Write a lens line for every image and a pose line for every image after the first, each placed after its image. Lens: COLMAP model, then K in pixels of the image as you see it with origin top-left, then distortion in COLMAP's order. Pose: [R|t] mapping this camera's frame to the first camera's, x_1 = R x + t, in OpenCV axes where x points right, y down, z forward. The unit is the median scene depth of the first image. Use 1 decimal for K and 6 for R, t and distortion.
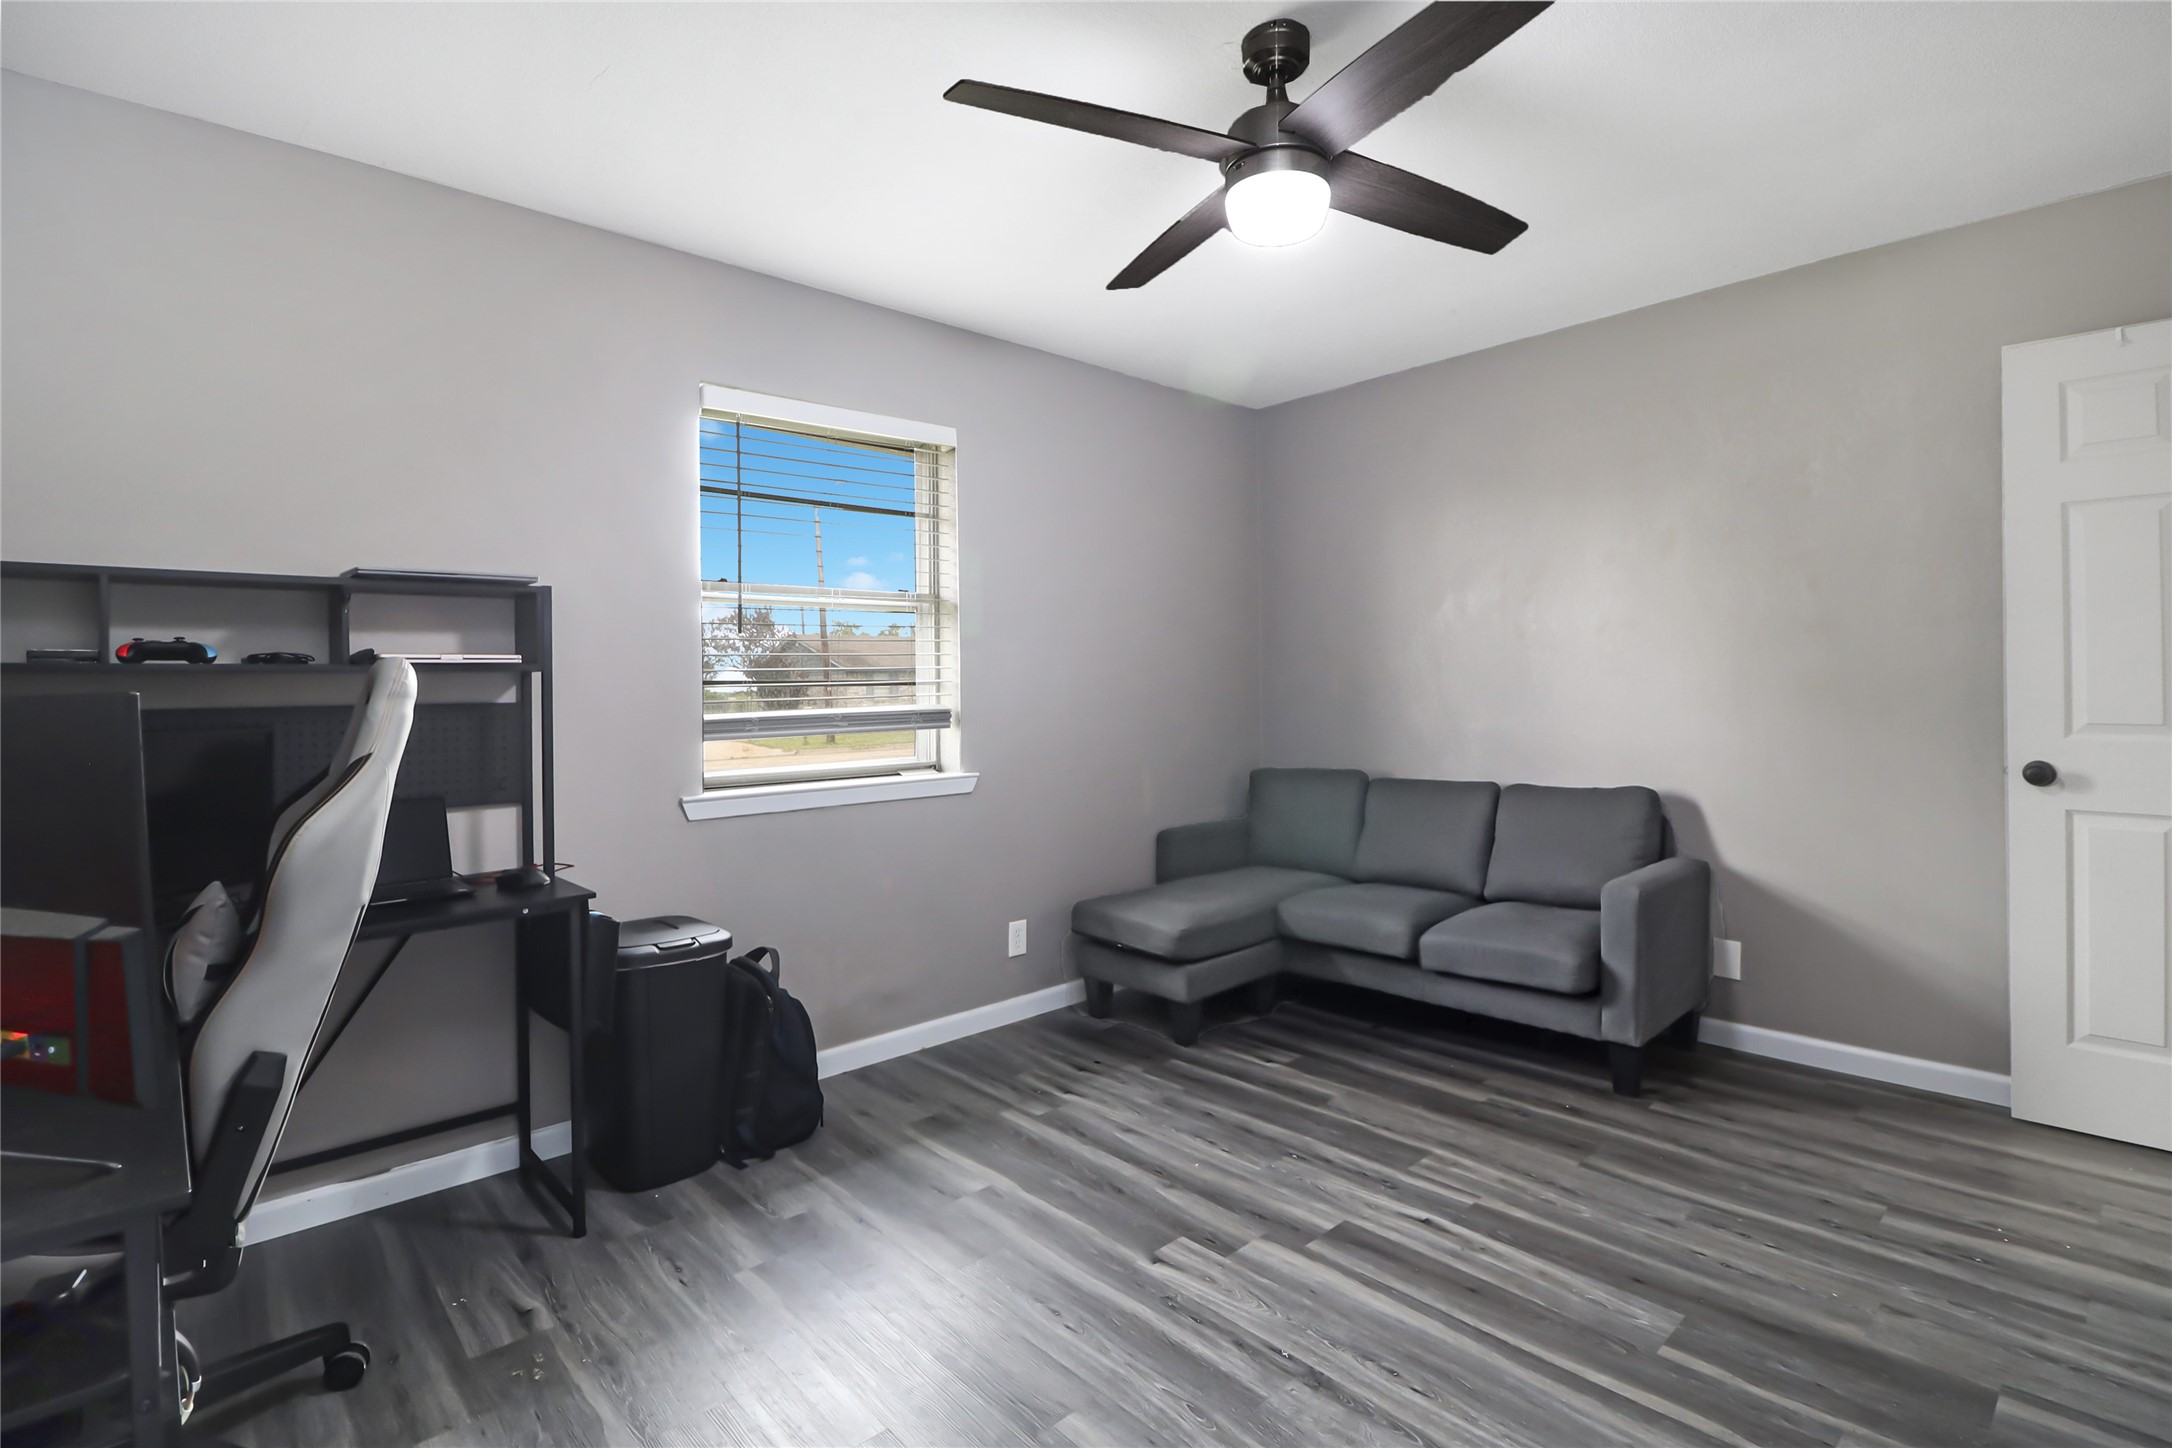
lens RADIAL K [[1035.9, 0, 1095.4], [0, 1035.9, 707.4], [0, 0, 1]] dist [-0.000143, -0.013421]
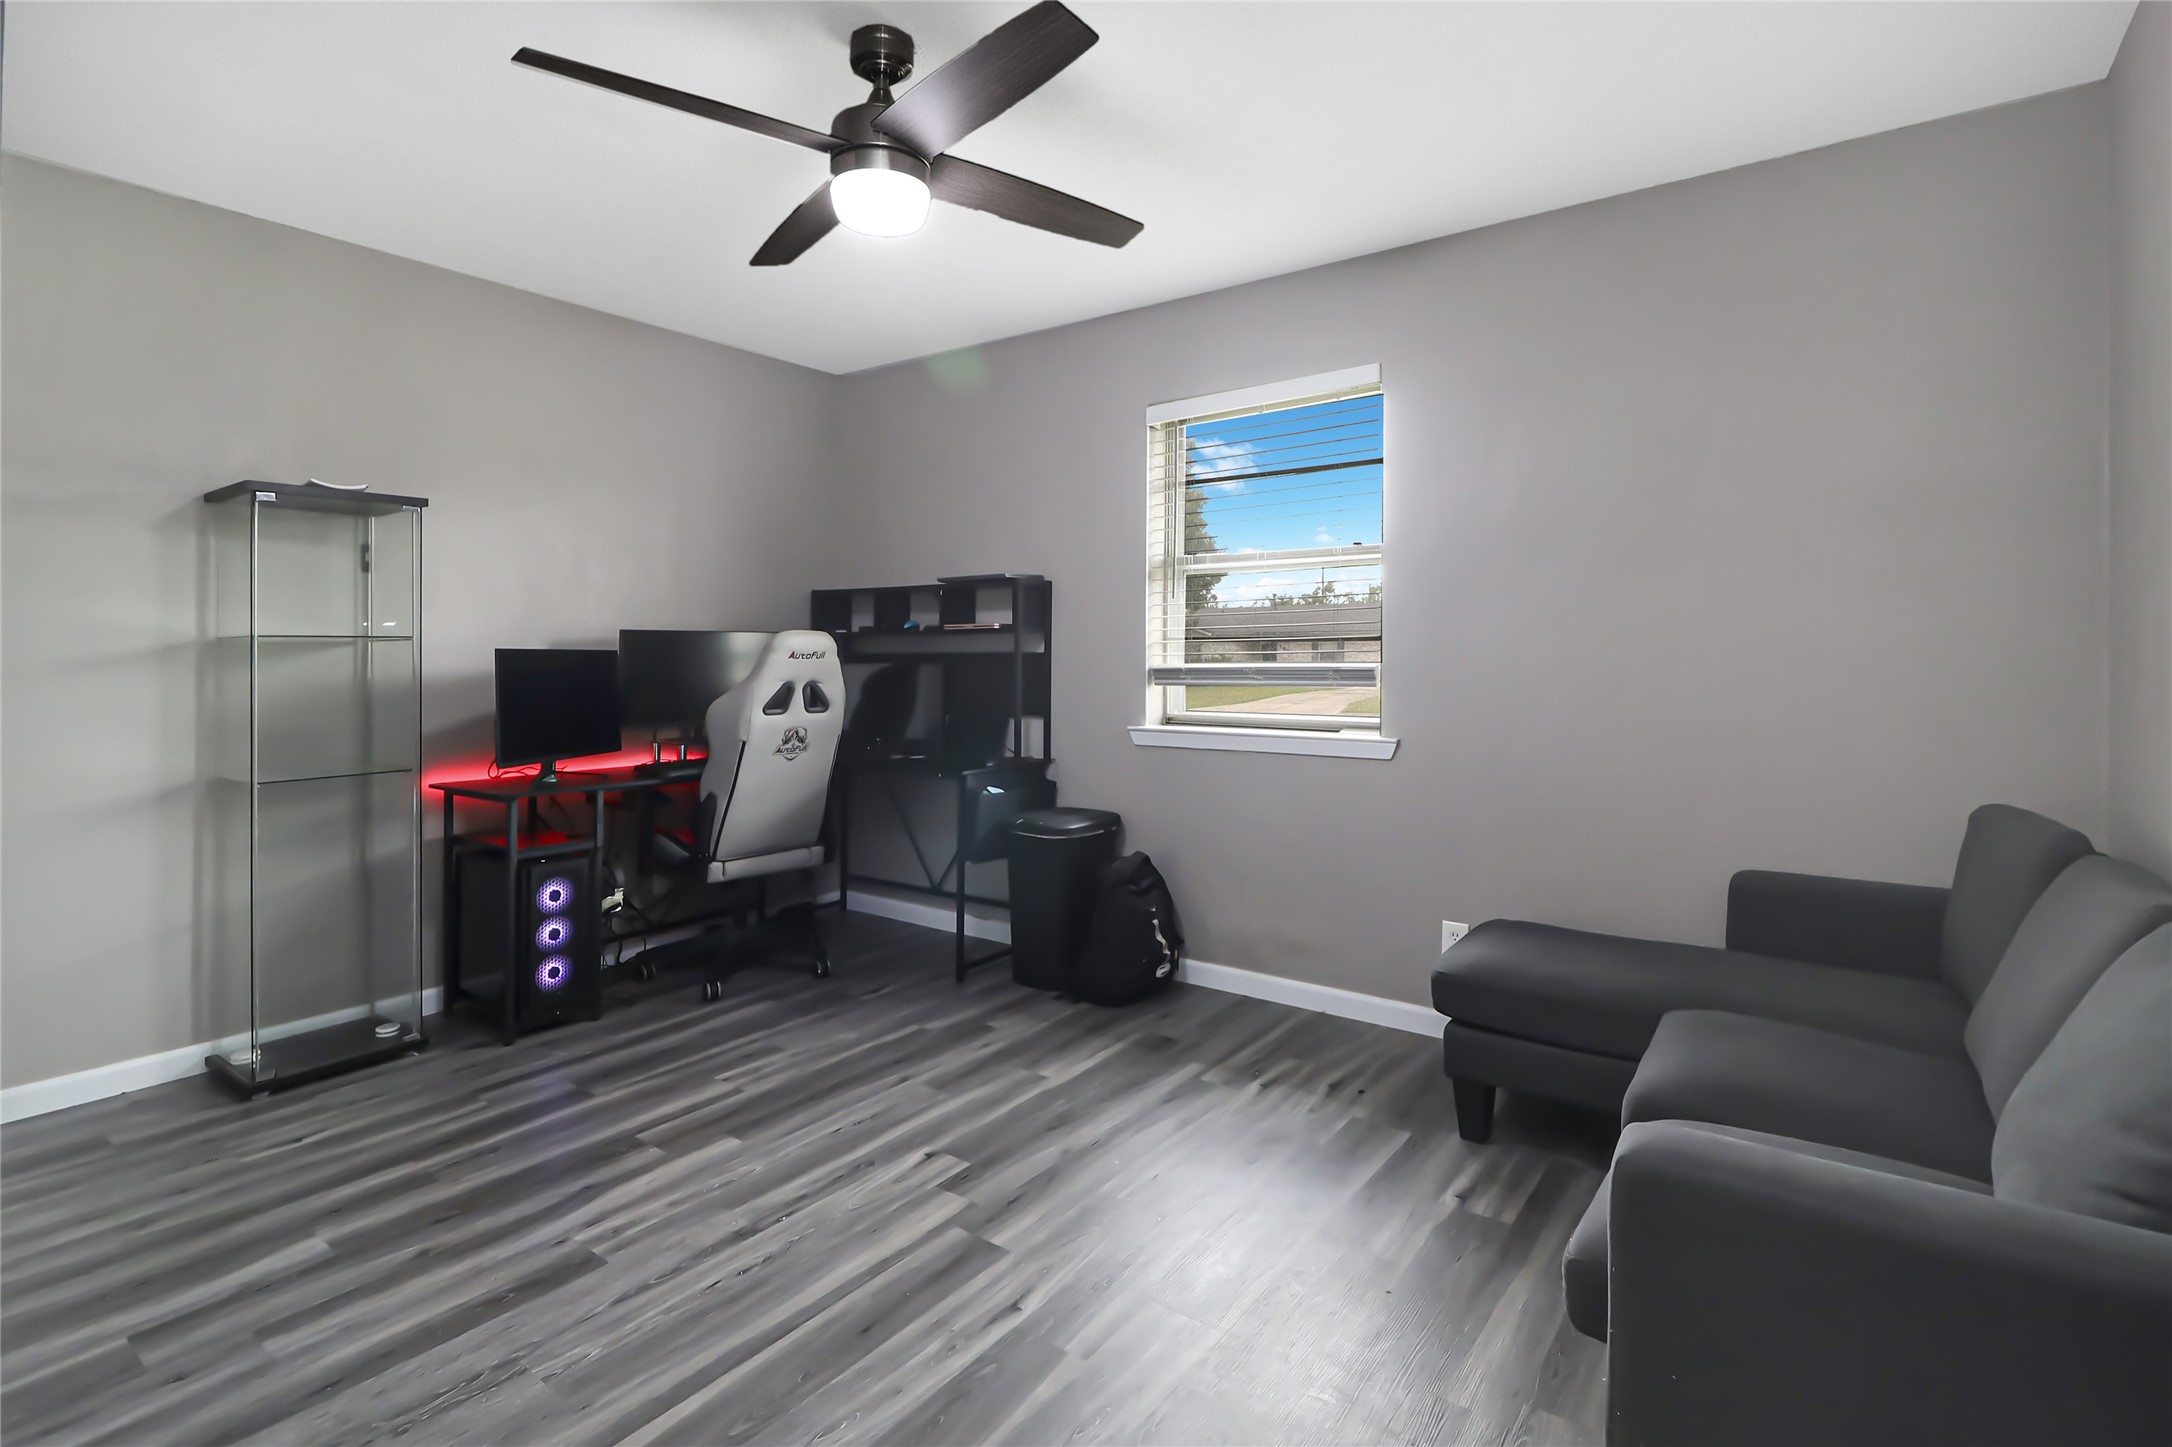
lens RADIAL K [[1026.2, 0, 1078.8], [0, 1026.2, 663.8], [0, 0, 1]] dist [-0.000177, 0.021535]
pose [[0.184491, 0.033513, -0.982263, 0.979169], [-0.009816, 0.999431, 0.032255, -0.039643], [0.982785, 0.003691, 0.184715, 0.782005]]
